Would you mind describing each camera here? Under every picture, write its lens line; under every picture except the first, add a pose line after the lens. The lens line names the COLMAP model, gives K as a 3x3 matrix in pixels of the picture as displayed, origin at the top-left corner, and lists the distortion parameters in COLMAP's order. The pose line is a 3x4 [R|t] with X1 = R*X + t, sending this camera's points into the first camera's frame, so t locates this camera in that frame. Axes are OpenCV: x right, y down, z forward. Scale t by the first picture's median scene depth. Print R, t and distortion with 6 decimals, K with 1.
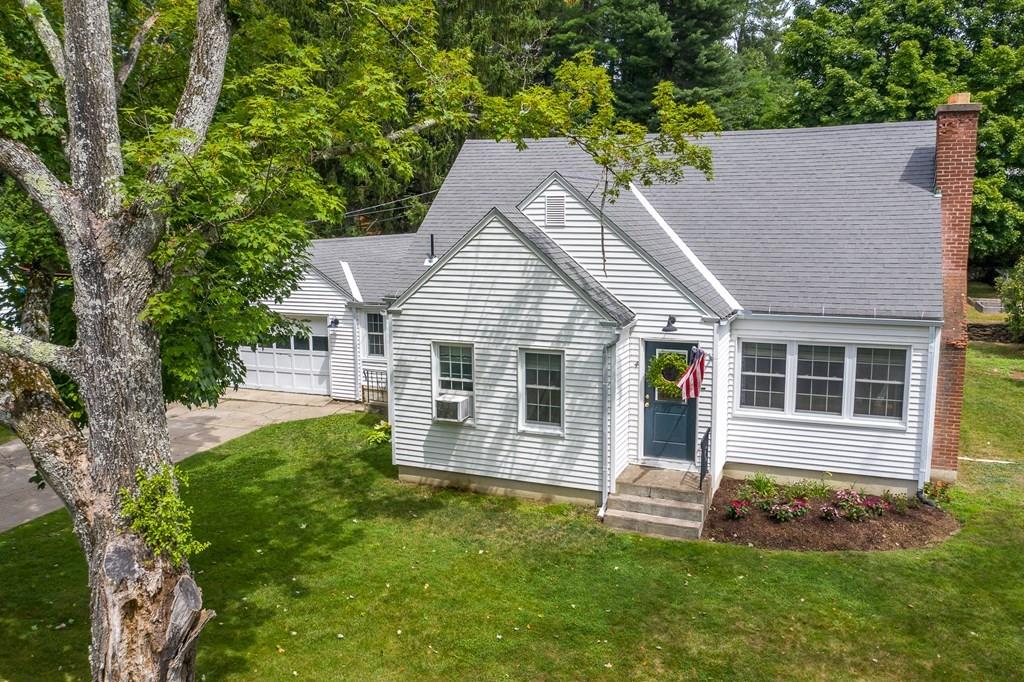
lens RADIAL K [[826.0, 0, 512.0], [0, 826.0, 341.0], [0, 0, 1]] dist [0.002676, 0.005053]
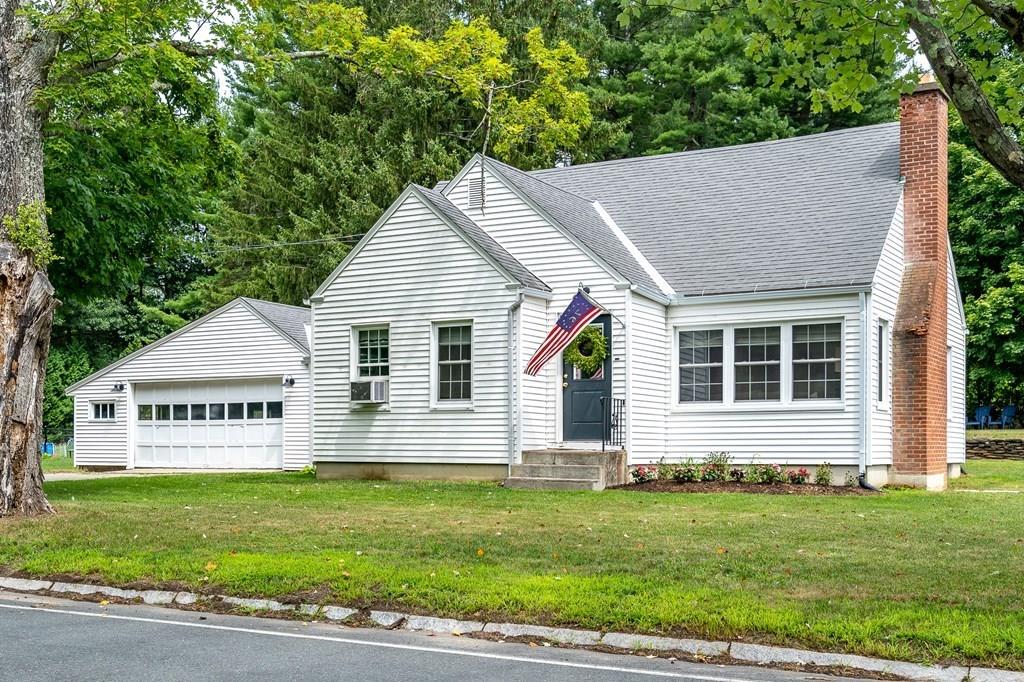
lens RADIAL K [[1207.0, 0, 488.1], [0, 1207.0, 444.9], [0, 0, 1]] dist [0.027554, -0.020393]
pose [[0.990540, 0.009746, -0.136880, 0.261294], [-0.031844, 0.986571, -0.160196, 0.363901], [0.133481, 0.163040, 0.977548, -0.351012]]
